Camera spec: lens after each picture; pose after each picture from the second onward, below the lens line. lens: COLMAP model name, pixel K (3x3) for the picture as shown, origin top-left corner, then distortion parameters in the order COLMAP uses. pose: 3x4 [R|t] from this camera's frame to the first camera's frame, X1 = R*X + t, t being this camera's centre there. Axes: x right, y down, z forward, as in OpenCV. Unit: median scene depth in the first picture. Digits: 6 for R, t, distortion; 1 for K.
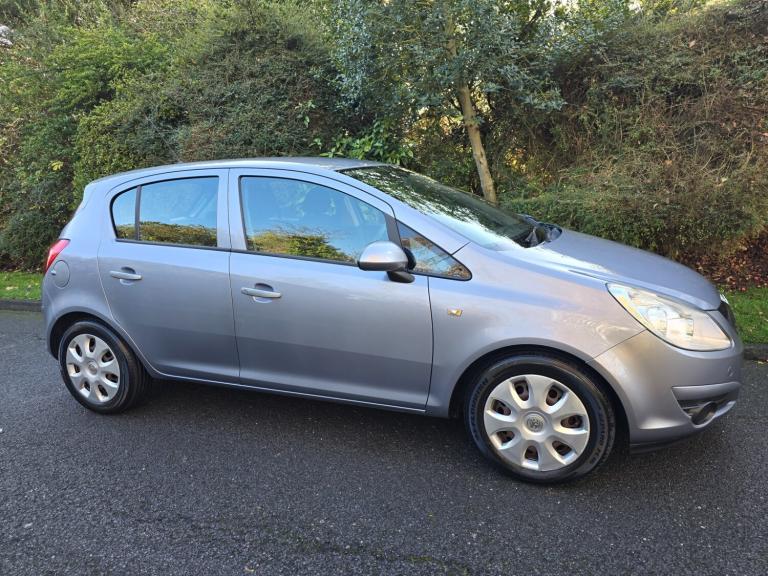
lens RADIAL K [[511.6, 0, 388.0], [0, 511.6, 287.3], [0, 0, 1]] dist [0.057411, -0.048879]
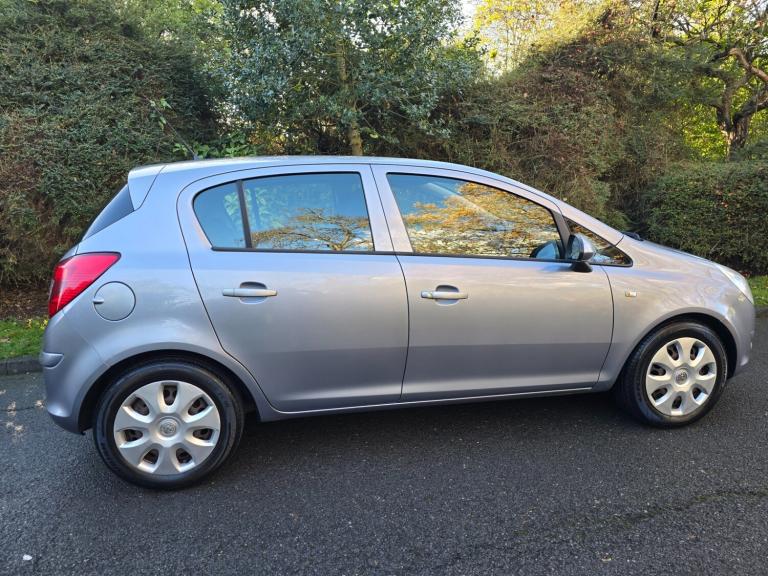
lens RADIAL K [[511.6, 0, 384.3], [0, 511.6, 285.3], [0, 0, 1]] dist [0.057411, -0.048879]
pose [[0.841497, -0.065333, 0.536298, -0.784118], [0.093894, 0.995240, -0.026085, 0.005773], [-0.532041, 0.072305, 0.843626, 0.244689]]
